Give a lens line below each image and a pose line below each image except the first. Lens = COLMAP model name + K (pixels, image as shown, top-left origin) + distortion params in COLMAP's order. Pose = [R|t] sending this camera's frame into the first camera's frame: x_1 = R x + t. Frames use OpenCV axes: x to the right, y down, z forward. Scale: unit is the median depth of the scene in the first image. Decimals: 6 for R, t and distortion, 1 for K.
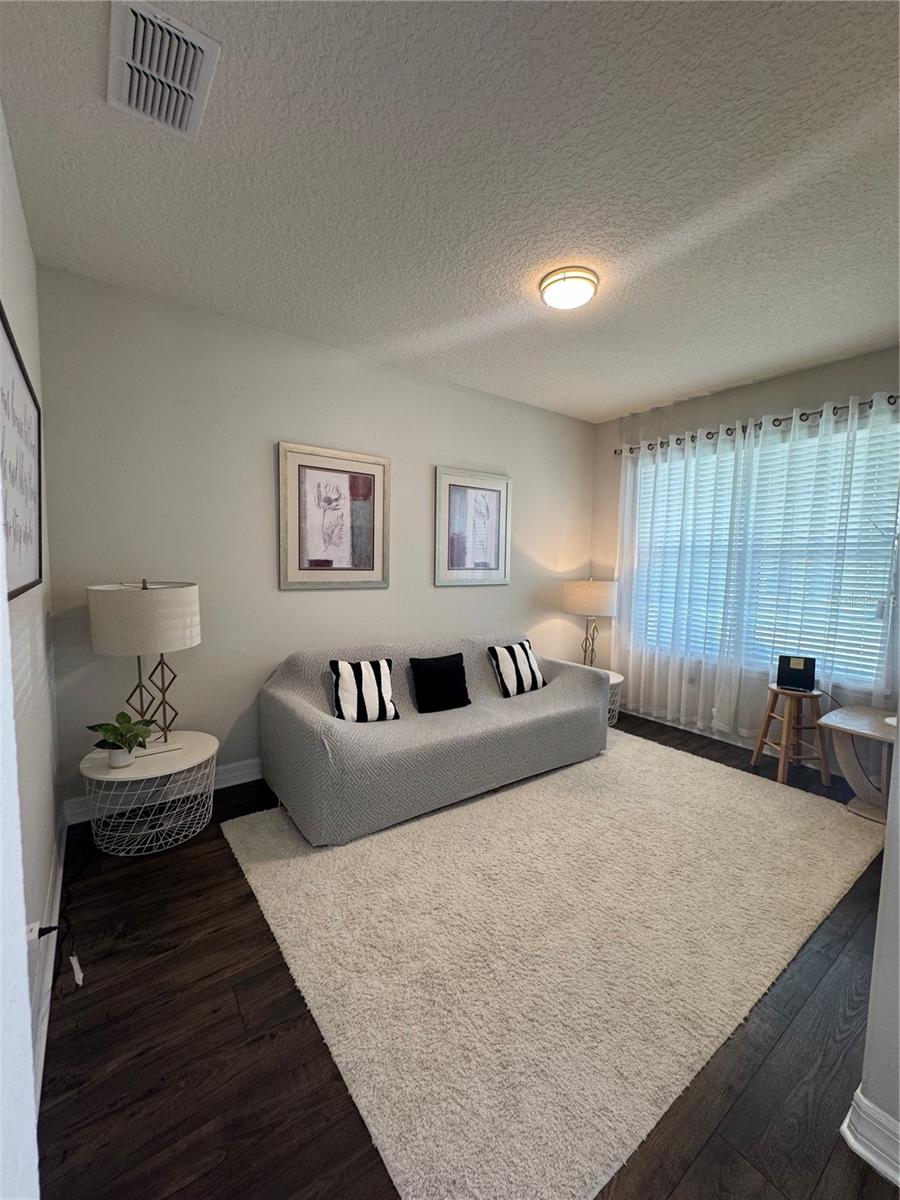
lens RADIAL K [[477.8, 0, 447.0], [0, 477.8, 597.1], [0, 0, 1]] dist [-0.002676, 0.000800]
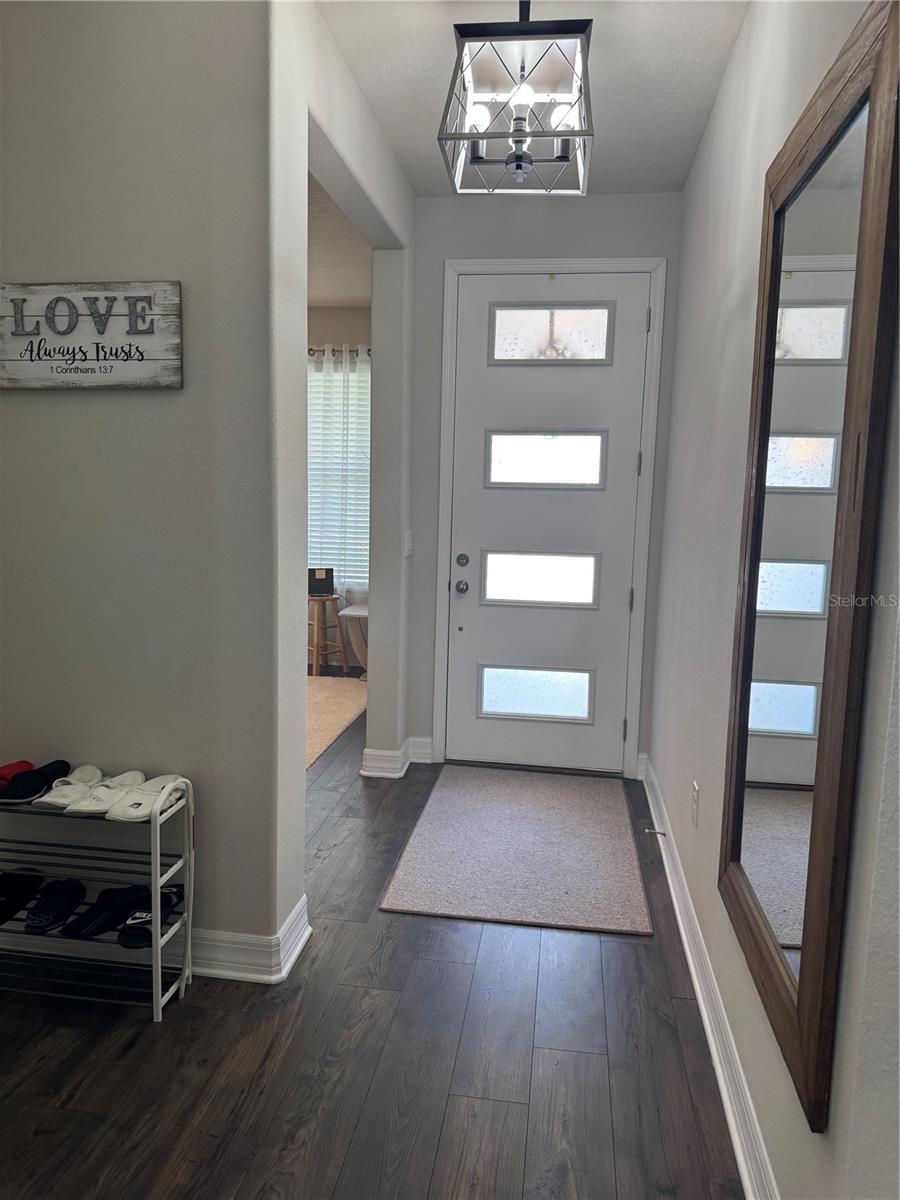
lens RADIAL K [[843.0, 0, 450.3], [0, 843.0, 597.2], [0, 0, 1]] dist [0.038096, -0.047666]
pose [[0.698012, -0.092565, 0.710078, -0.491639], [0.048428, 0.995442, 0.082159, 0.042019], [-0.714447, -0.022960, 0.699313, -0.639468]]
